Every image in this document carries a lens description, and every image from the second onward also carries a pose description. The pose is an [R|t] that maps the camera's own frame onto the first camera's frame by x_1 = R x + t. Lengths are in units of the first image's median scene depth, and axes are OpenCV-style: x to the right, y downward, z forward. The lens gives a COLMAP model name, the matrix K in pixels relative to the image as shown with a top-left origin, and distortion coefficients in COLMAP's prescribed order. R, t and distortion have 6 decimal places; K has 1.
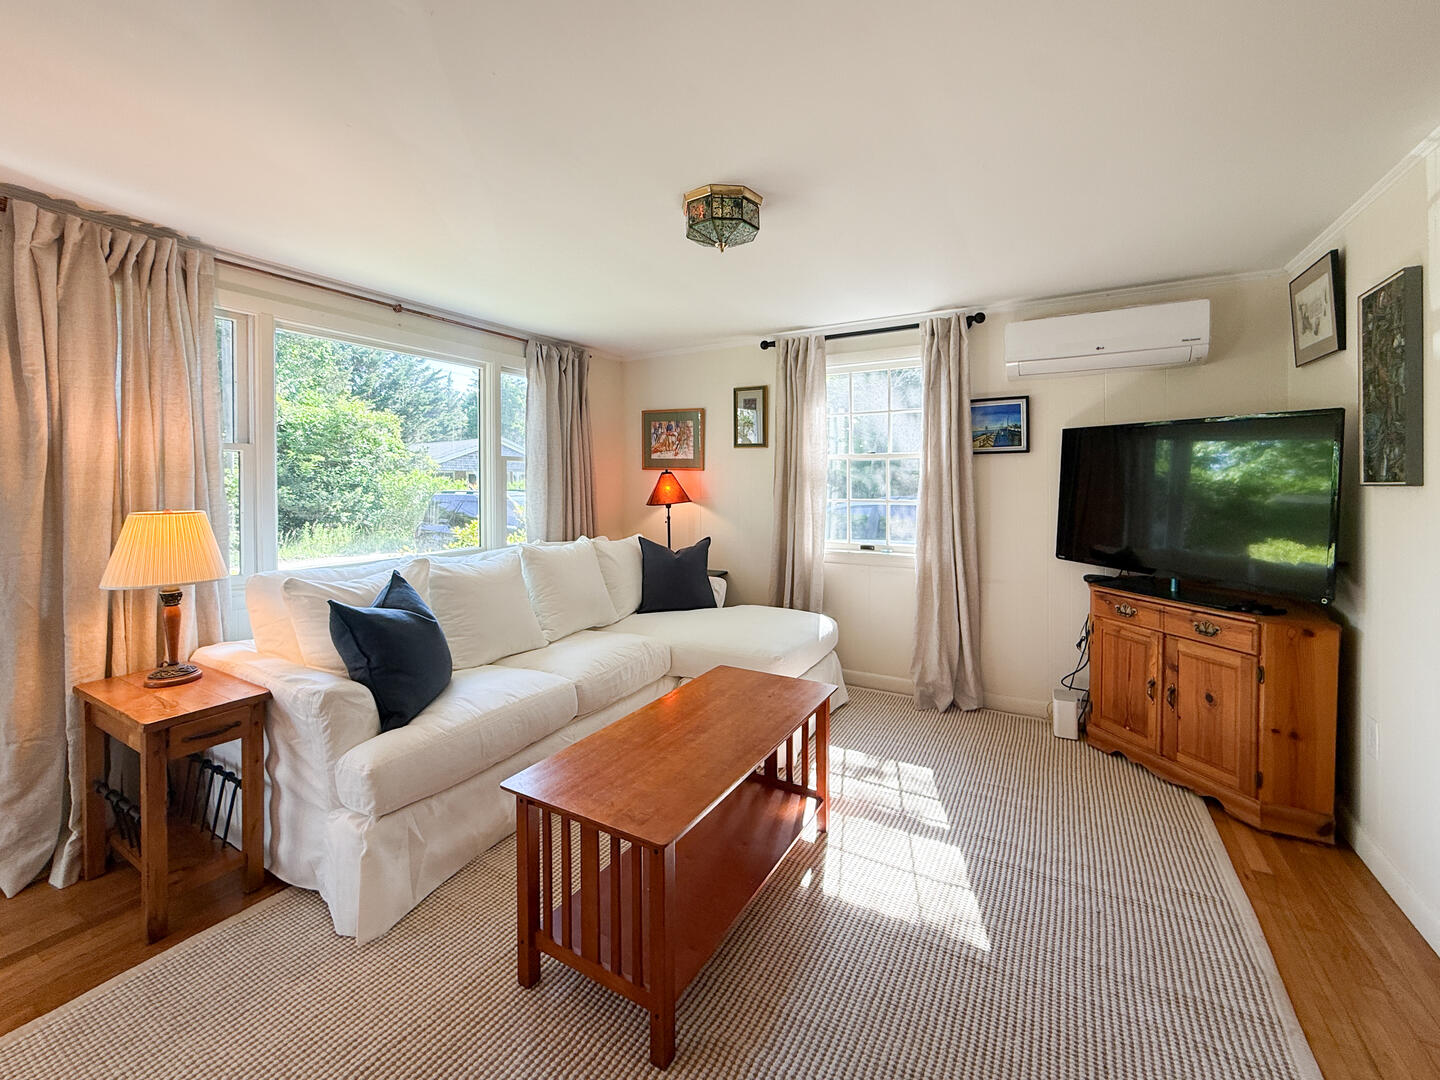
lens RADIAL K [[607.3, 0, 717.3], [0, 607.3, 505.5], [0, 0, 1]] dist [0.000058, 0.000138]
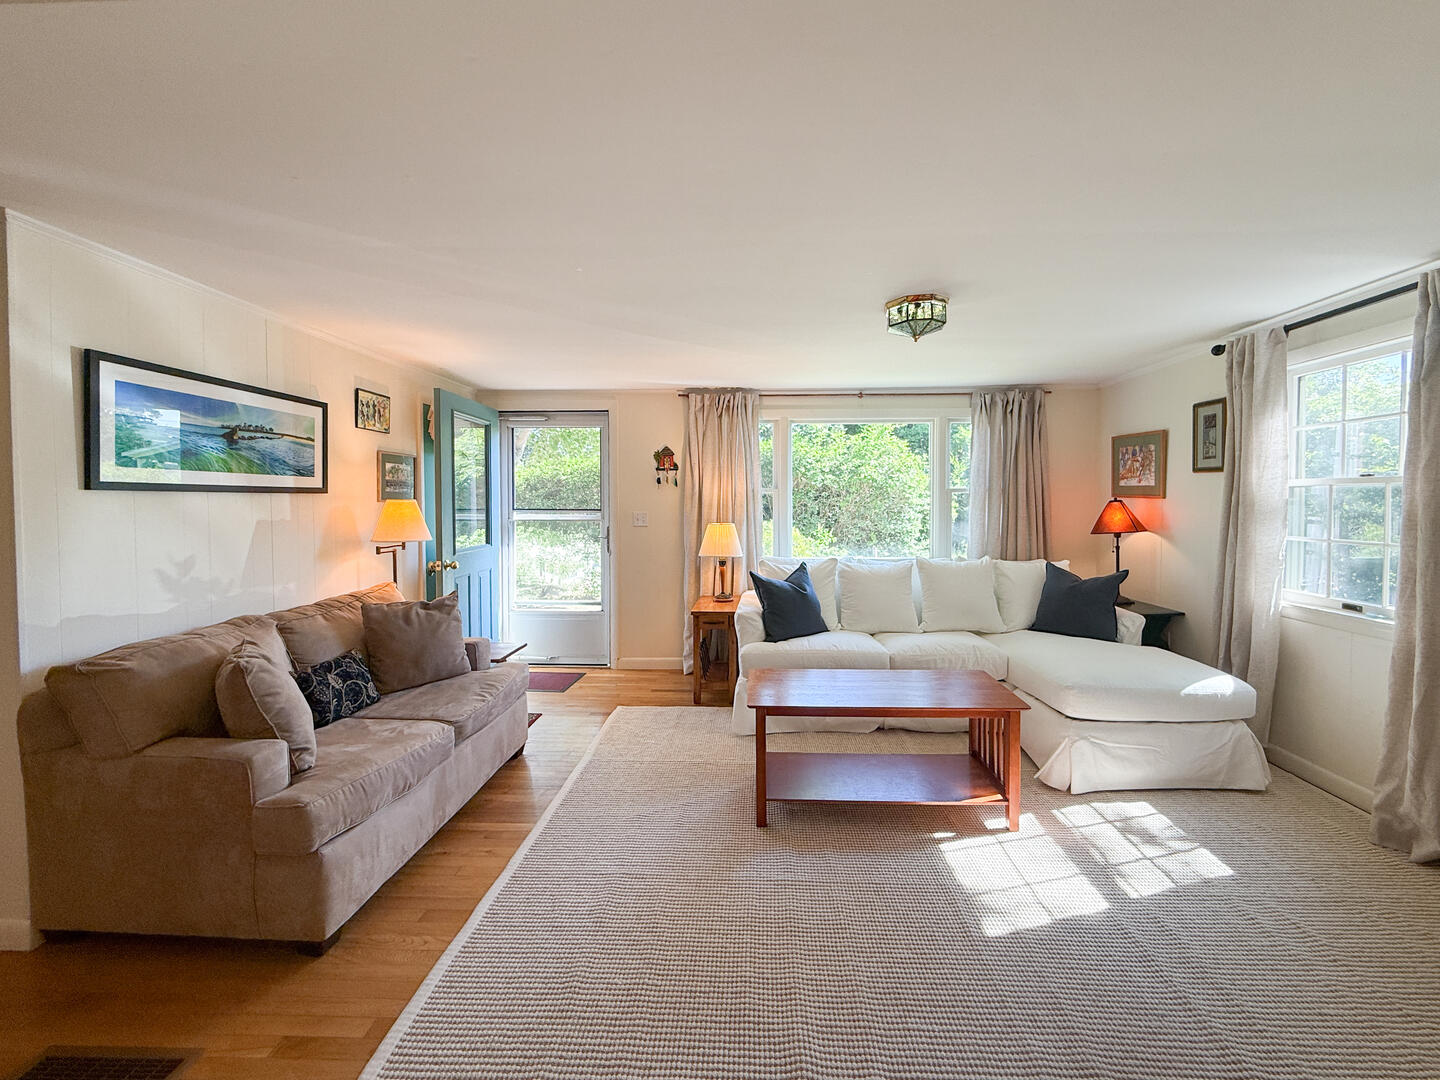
lens RADIAL K [[582.3, 0, 740.1], [0, 582.3, 544.3], [0, 0, 1]] dist [0.000177, 0.000160]
pose [[0.472687, 0.066896, -0.878688, 0.506335], [-0.035124, 0.997752, 0.057065, -0.018731], [0.880530, 0.003889, 0.473974, 0.032864]]
